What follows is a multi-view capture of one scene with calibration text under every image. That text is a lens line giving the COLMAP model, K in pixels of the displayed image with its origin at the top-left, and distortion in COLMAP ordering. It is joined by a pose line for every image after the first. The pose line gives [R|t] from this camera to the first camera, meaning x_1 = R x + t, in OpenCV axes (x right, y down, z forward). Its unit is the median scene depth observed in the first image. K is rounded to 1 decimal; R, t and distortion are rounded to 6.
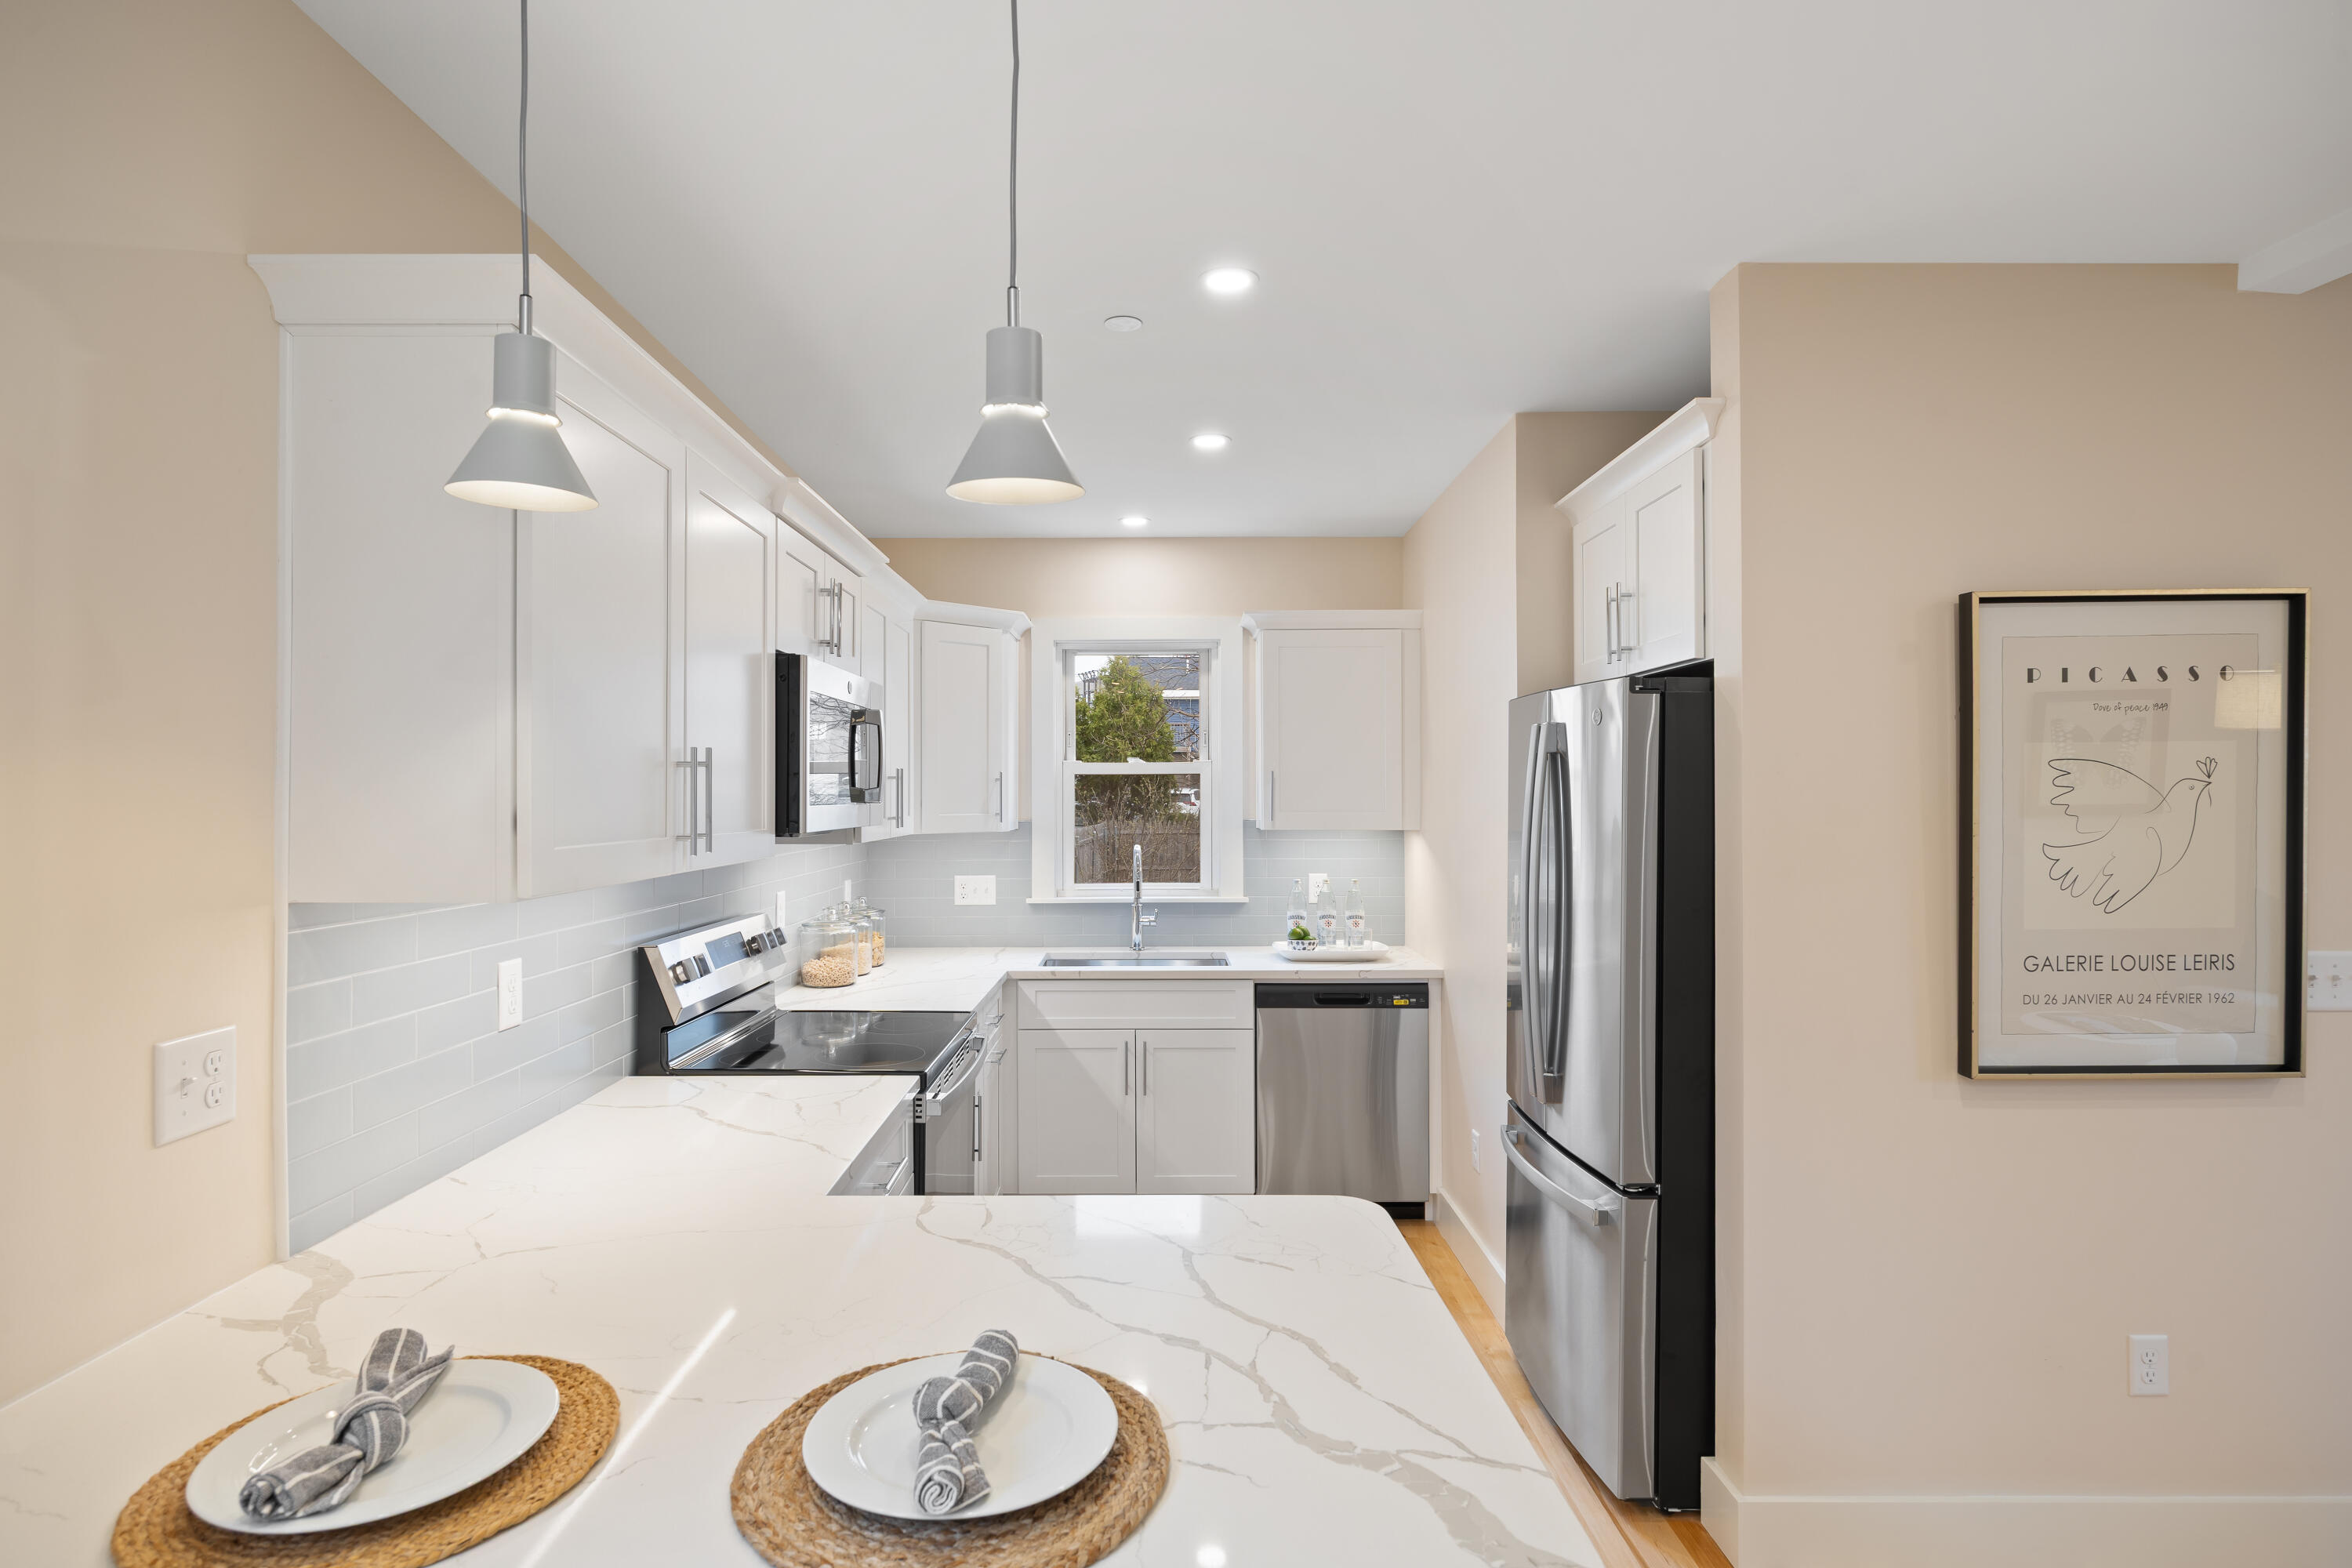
lens RADIAL K [[1219.3, 0, 1132.2], [0, 1219.3, 788.2], [0, 0, 1]] dist [-0.005427, 0.000781]
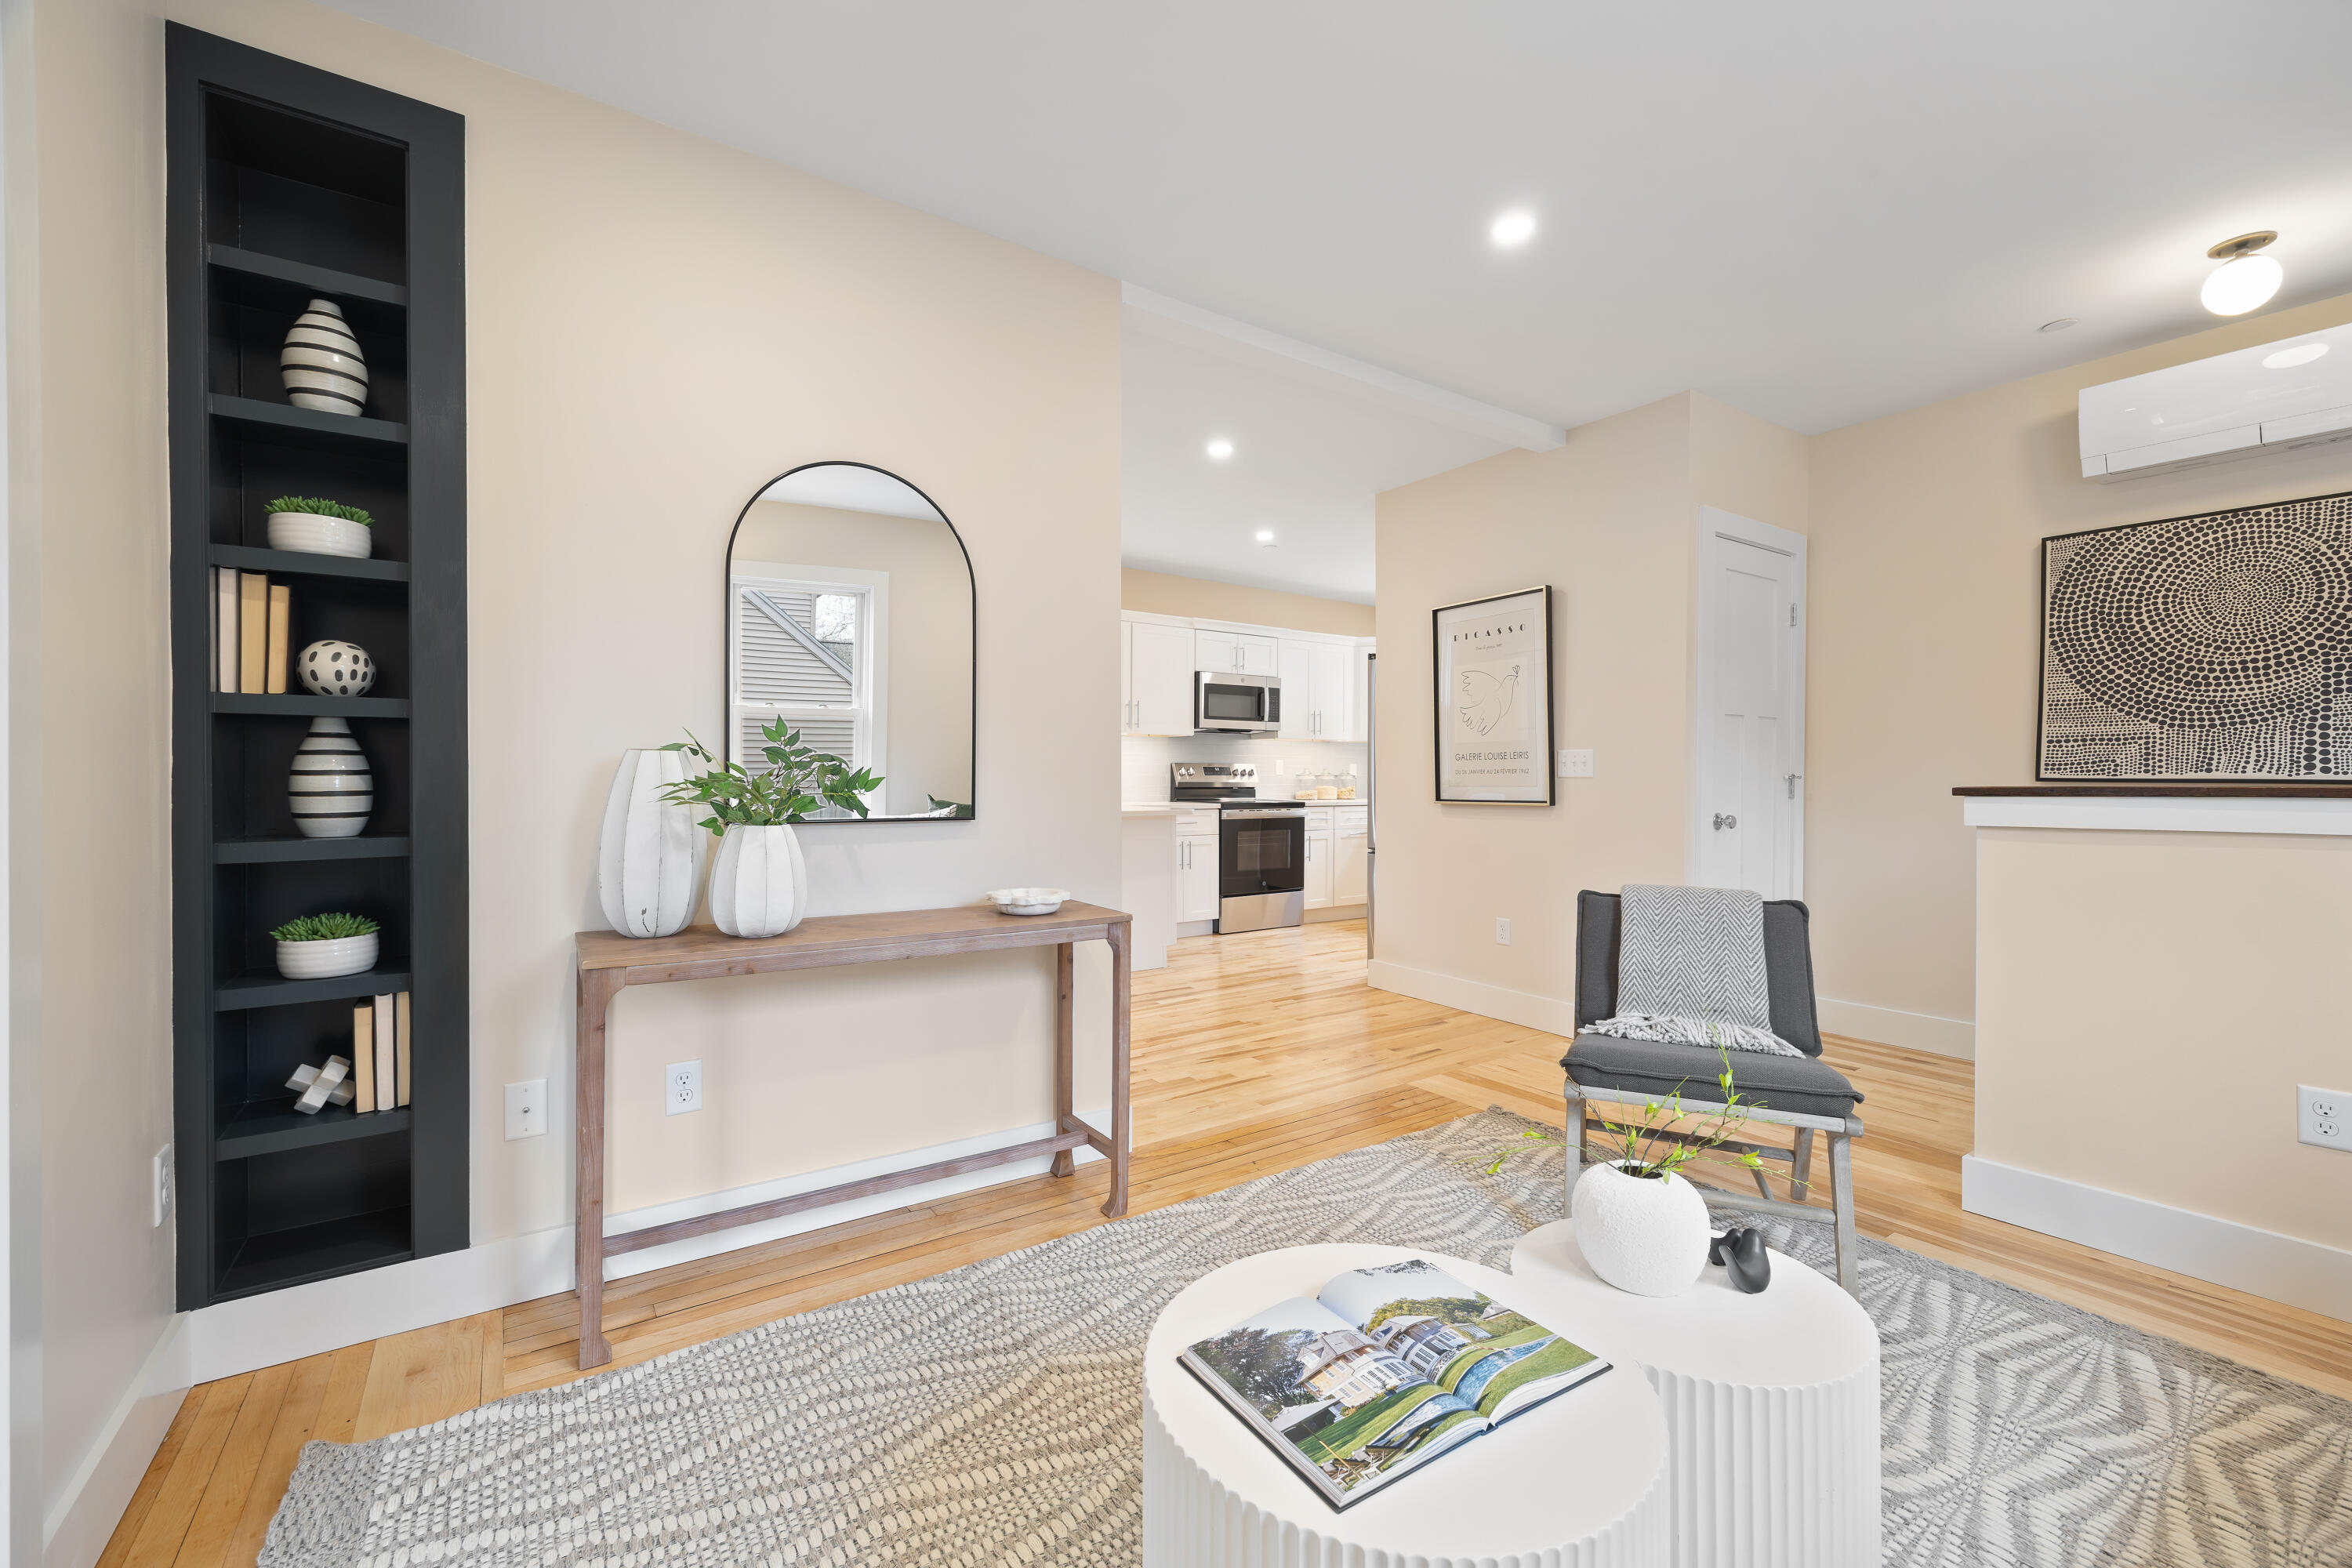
lens RADIAL K [[956.2, 0, 1126.5], [0, 956.2, 779.0], [0, 0, 1]] dist [0.001839, 0.000222]
pose [[0.529646, 0.007543, -0.848185, 1.352109], [-0.004074, 0.999972, 0.006349, 0.120496], [0.848209, 0.000093, 0.529662, -0.383180]]
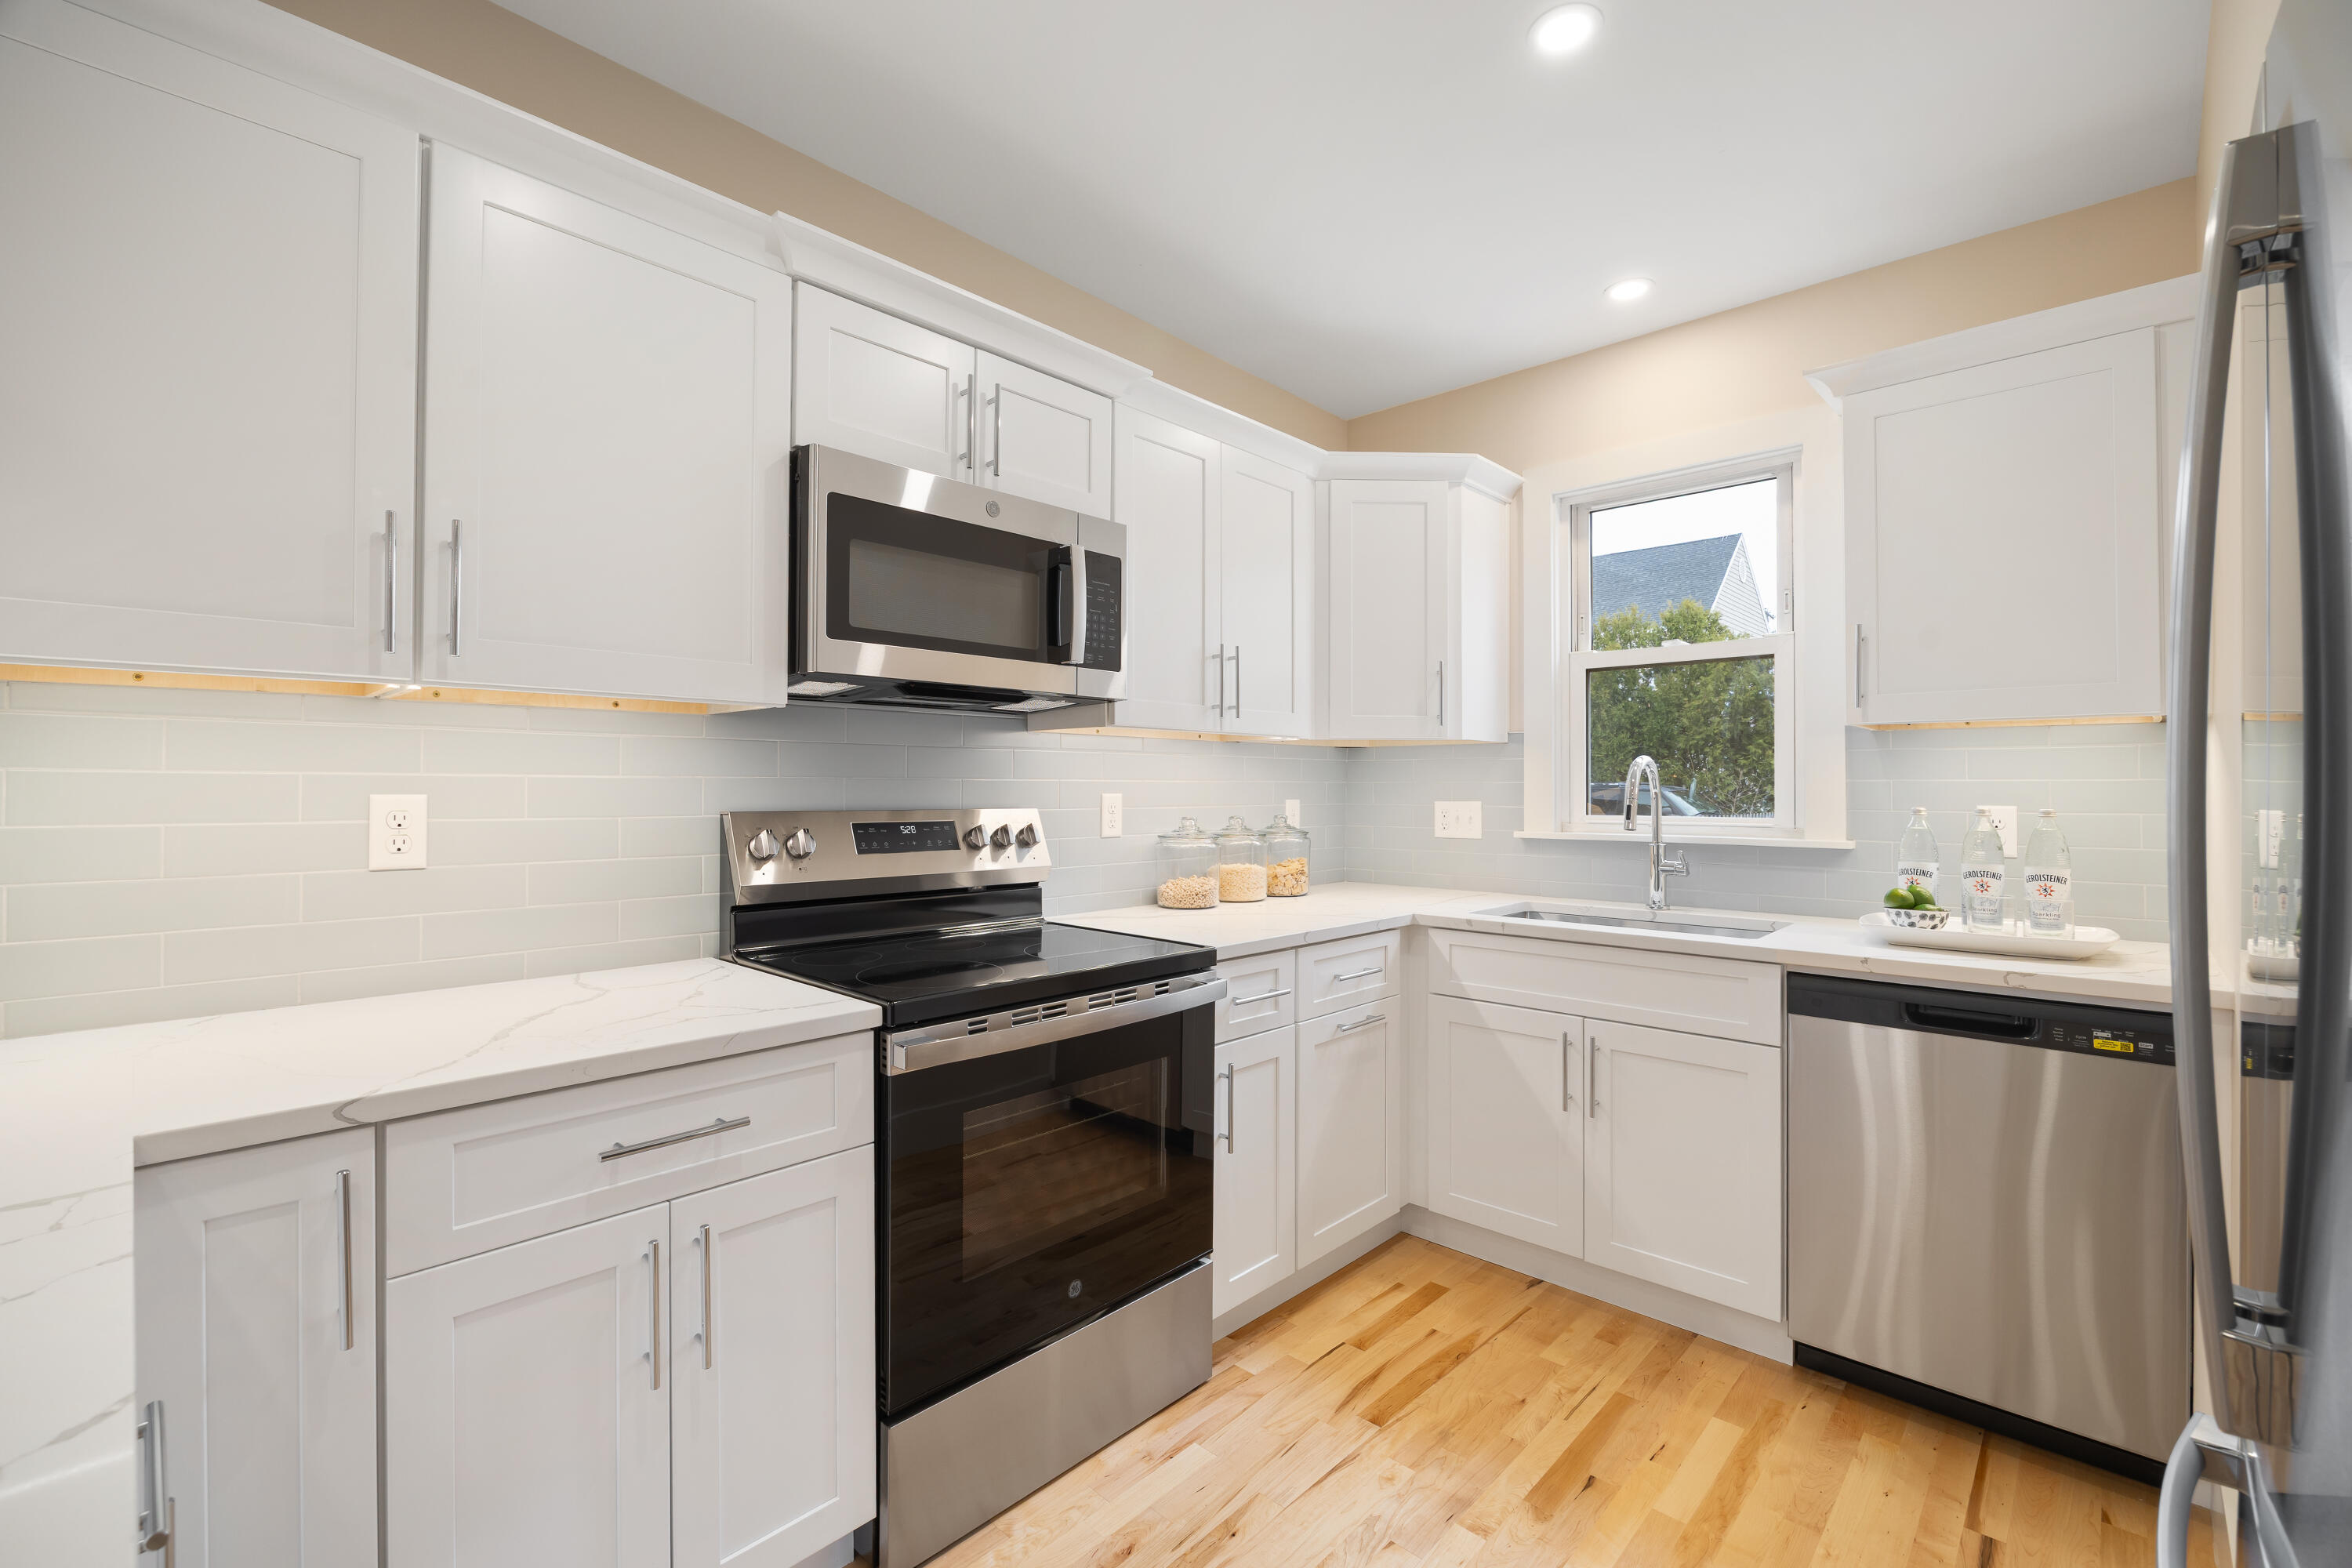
lens RADIAL K [[1007.3, 0, 1182.9], [0, 1007.3, 776.4], [0, 0, 1]] dist [-0.008822, 0.001993]
pose [[0.733431, -0.004241, -0.679751, 0.264243], [-0.000981, 0.999973, -0.007297, 0.082330], [0.679763, 0.006019, 0.733407, 0.526363]]
